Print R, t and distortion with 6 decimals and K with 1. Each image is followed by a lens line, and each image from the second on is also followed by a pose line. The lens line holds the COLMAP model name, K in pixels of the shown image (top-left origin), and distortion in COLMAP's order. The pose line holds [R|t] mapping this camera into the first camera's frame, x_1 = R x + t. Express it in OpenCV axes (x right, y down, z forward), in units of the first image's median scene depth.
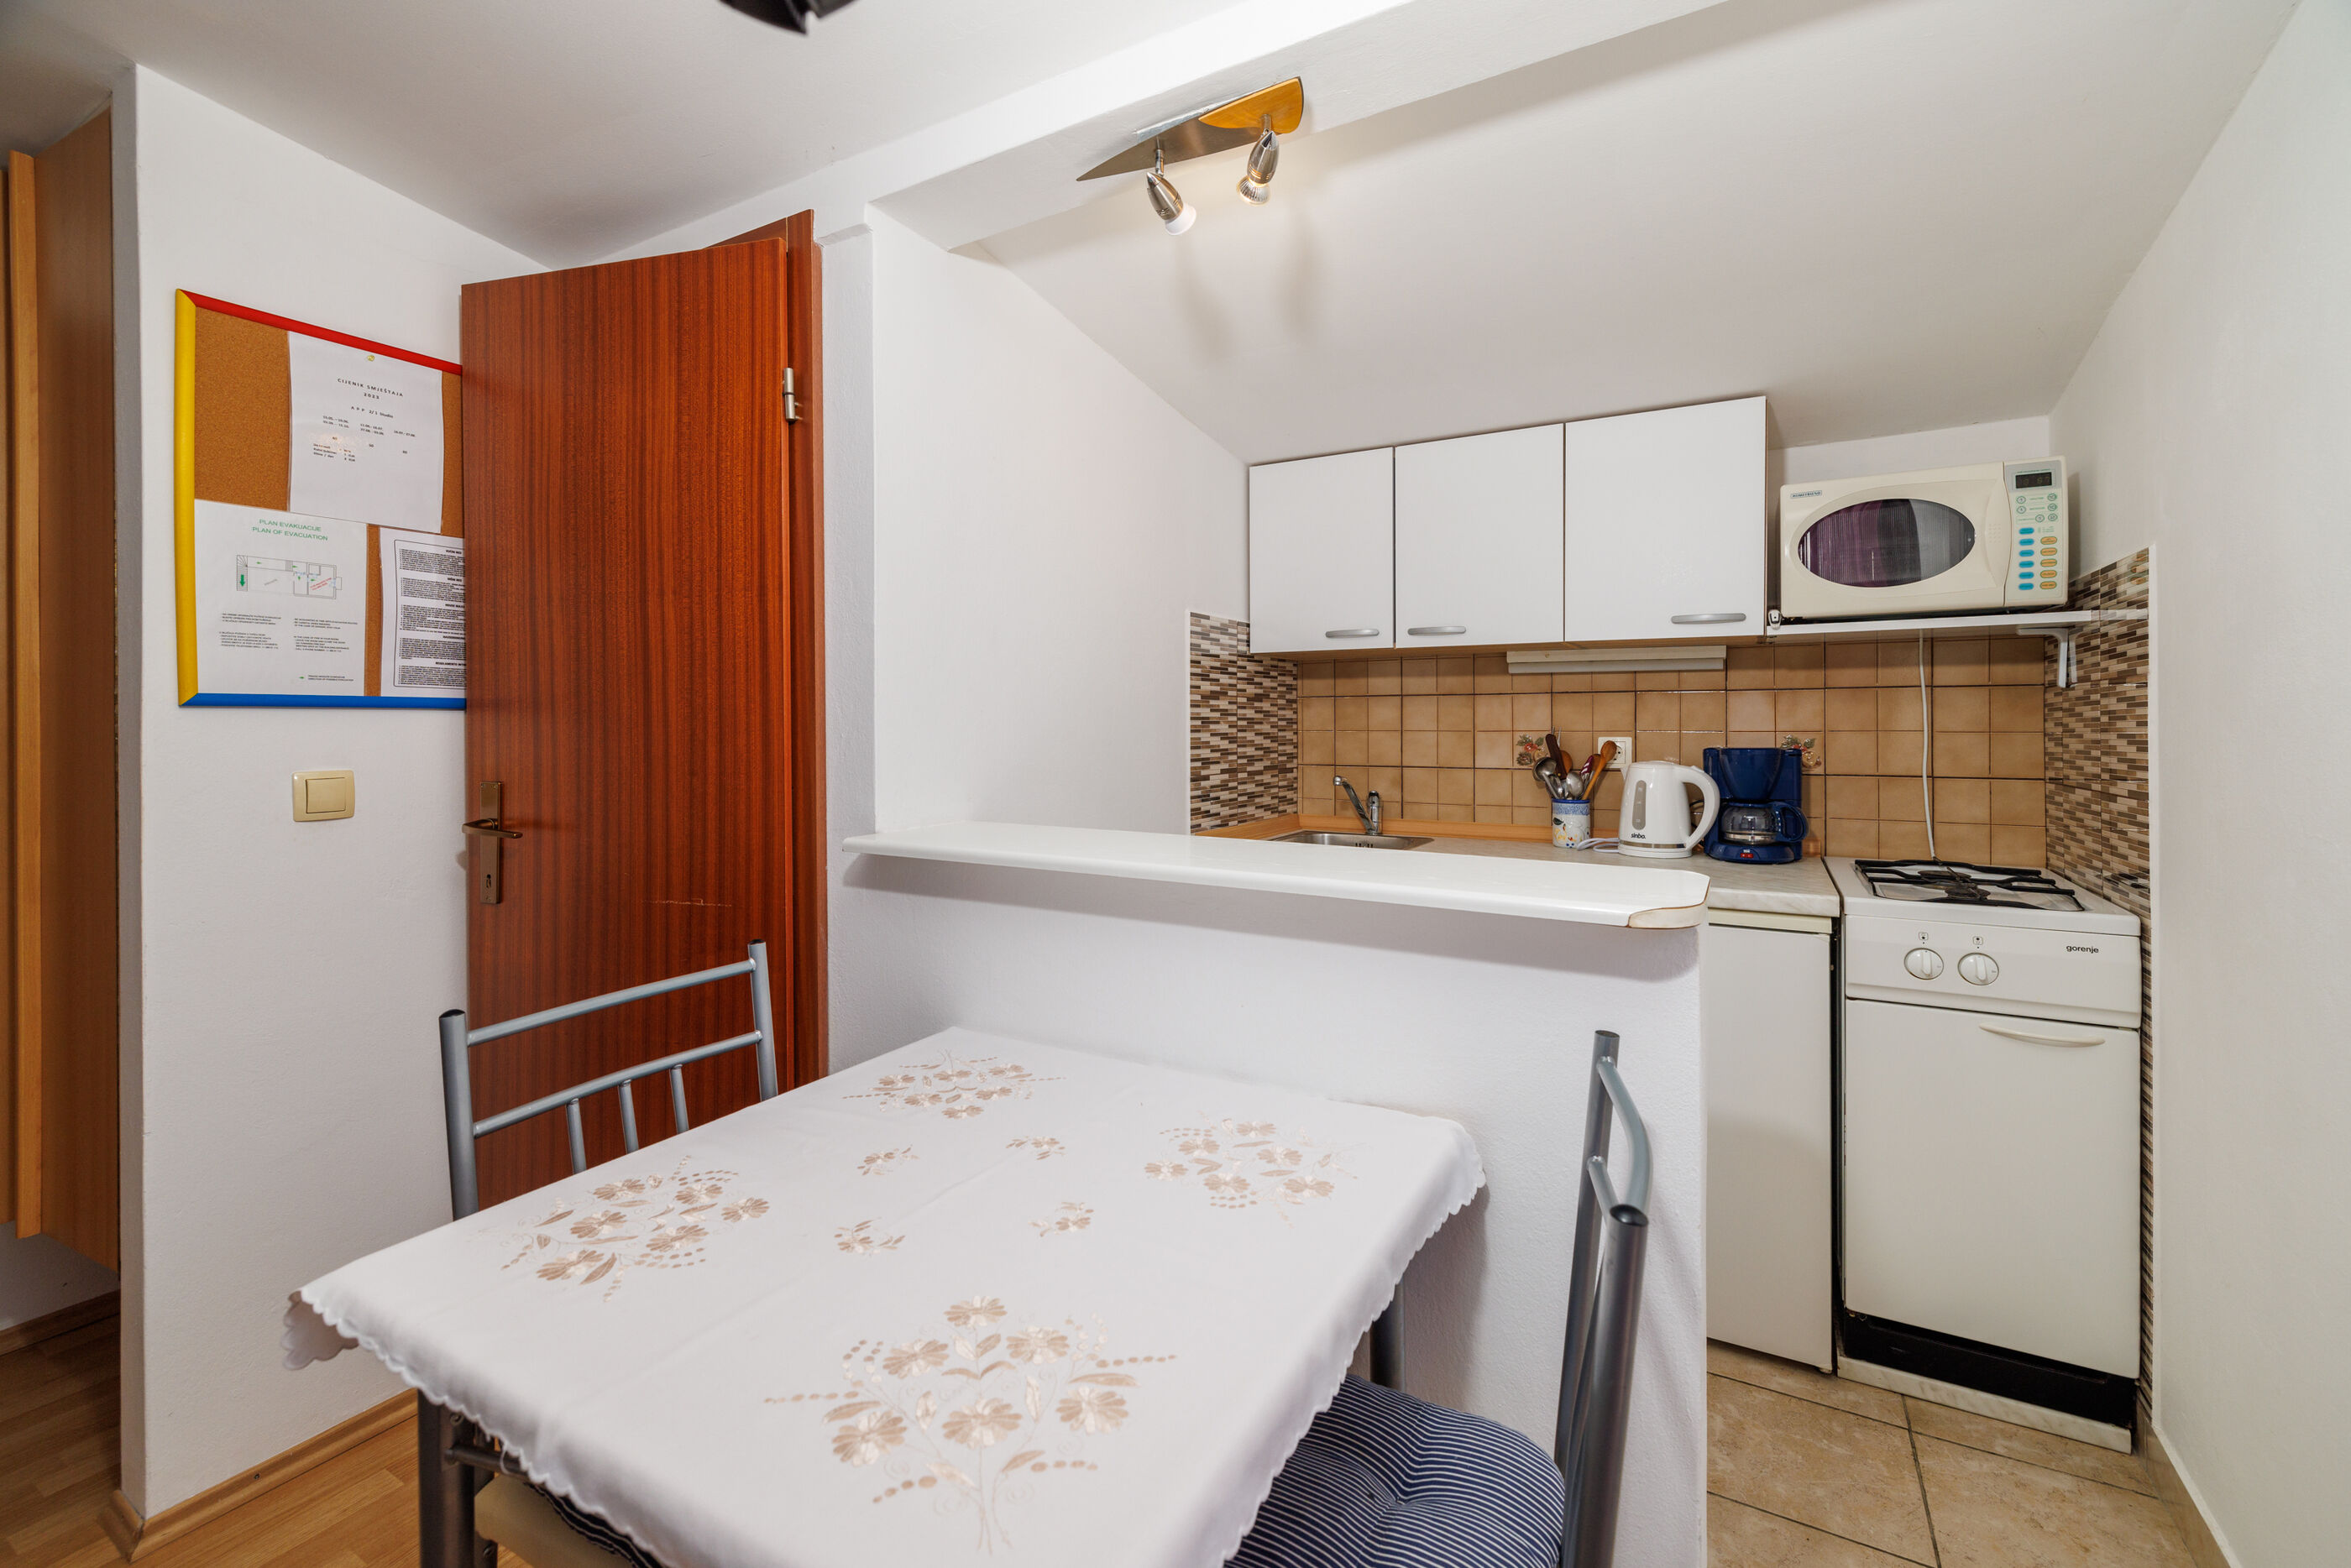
lens RADIAL K [[997.9, 0, 1180.8], [0, 997.9, 726.8], [0, 0, 1]] dist [0.000213, 0.000439]
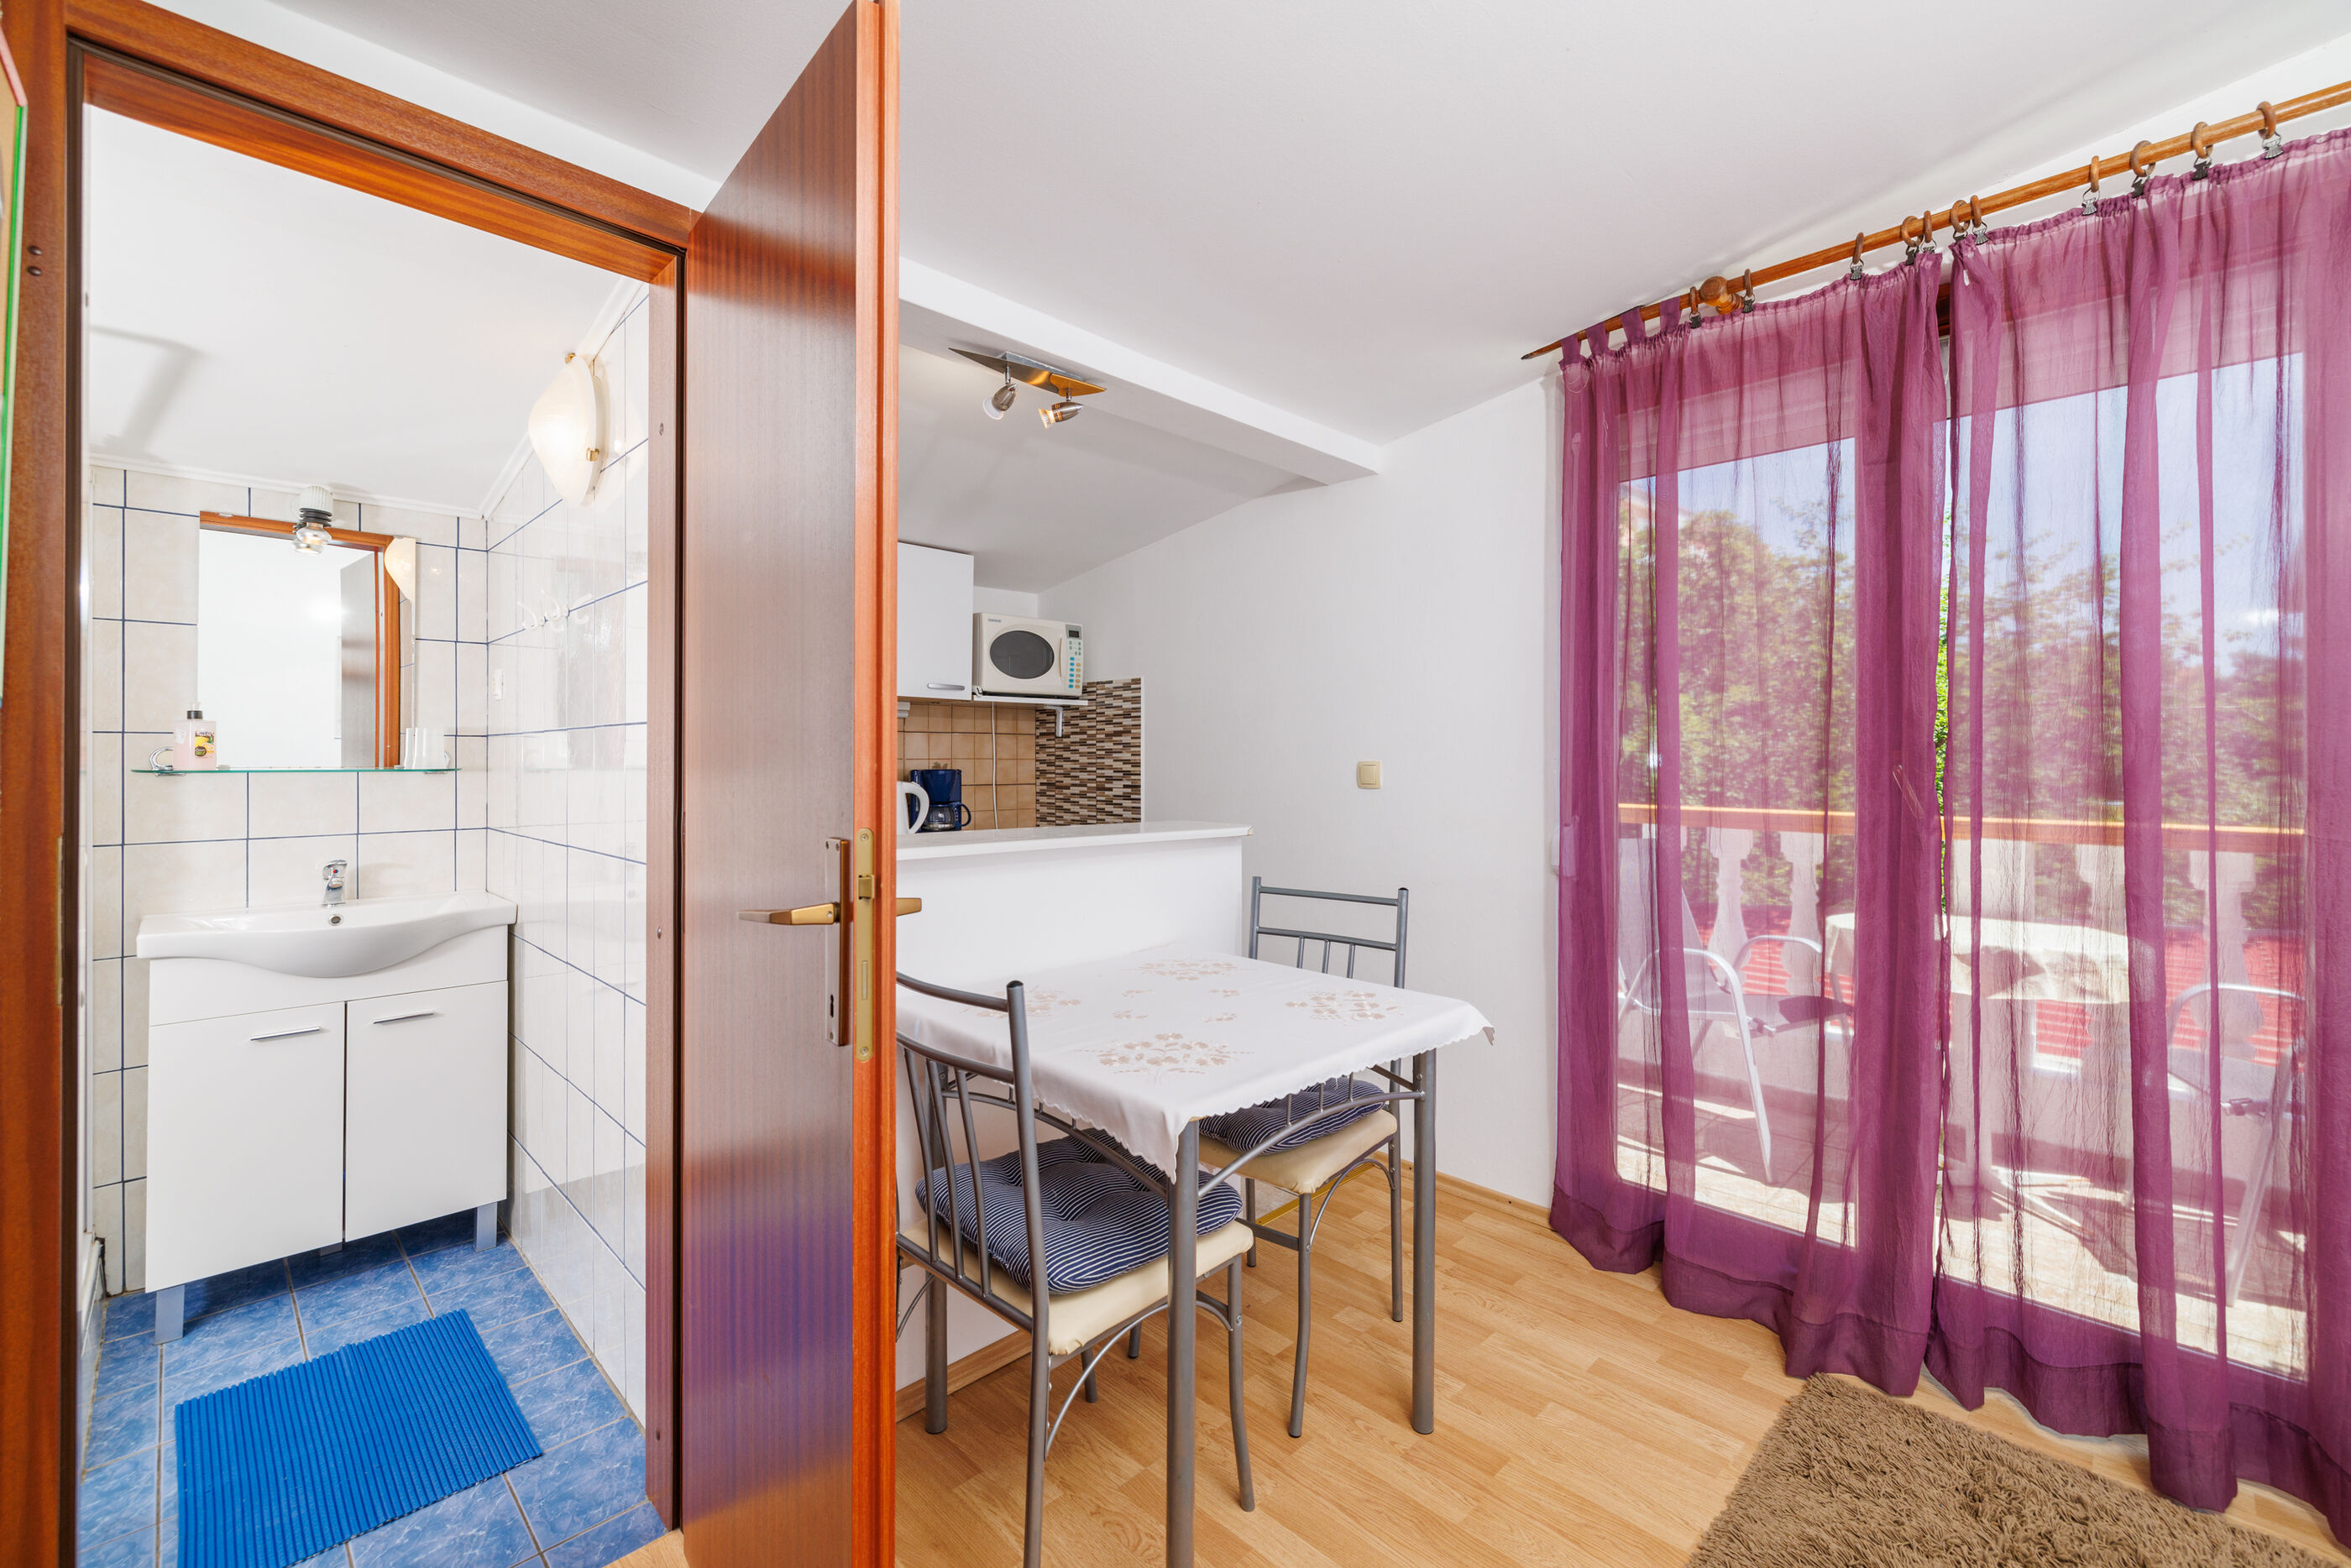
lens RADIAL K [[987.3, 0, 1180.2], [0, 987.3, 753.4], [0, 0, 1]] dist [0.000137, 0.000524]
pose [[0.261683, 0.007751, 0.965123, -0.936633], [-0.000926, 0.999969, -0.007779, 0.009064], [-0.965154, 0.001142, 0.261682, 0.249851]]
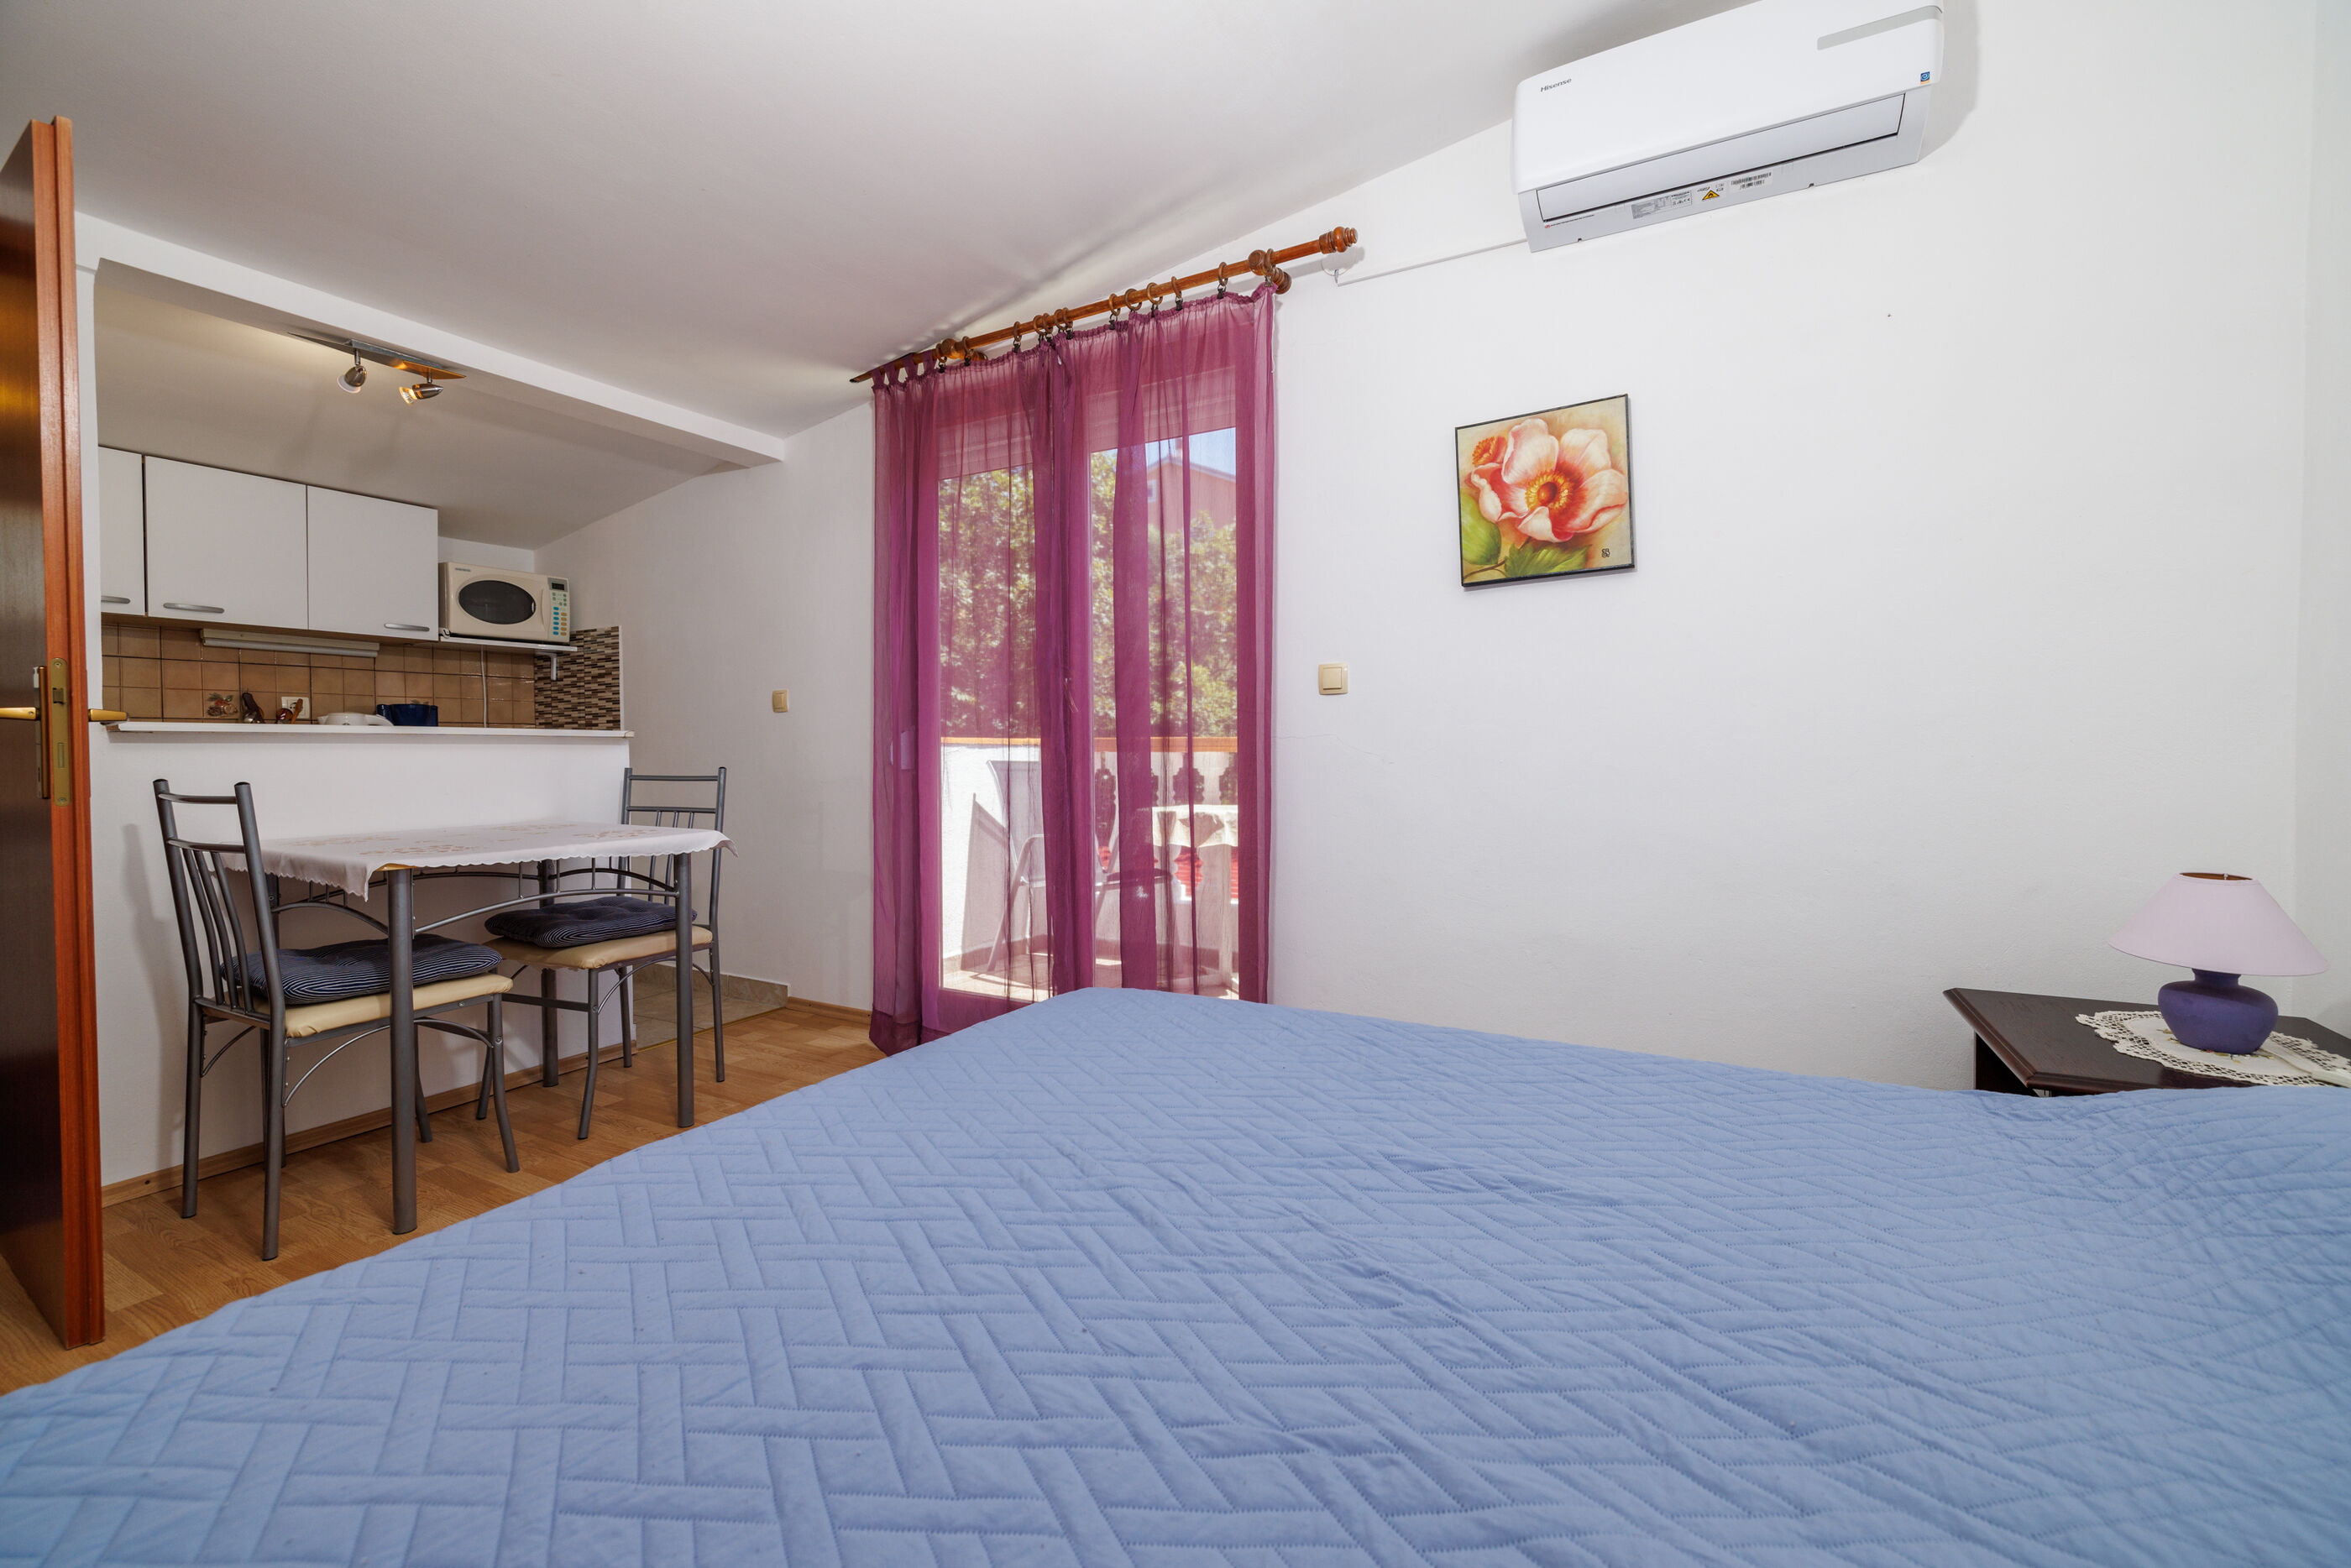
lens RADIAL K [[979.8, 0, 1177.8], [0, 979.8, 764.8], [0, 0, 1]] dist [0.001637, 0.000291]
pose [[-0.014977, -0.017234, 0.999739, -1.286367], [0.008190, 0.999816, 0.017358, 0.119603], [-0.999854, 0.008448, -0.014833, -0.338628]]
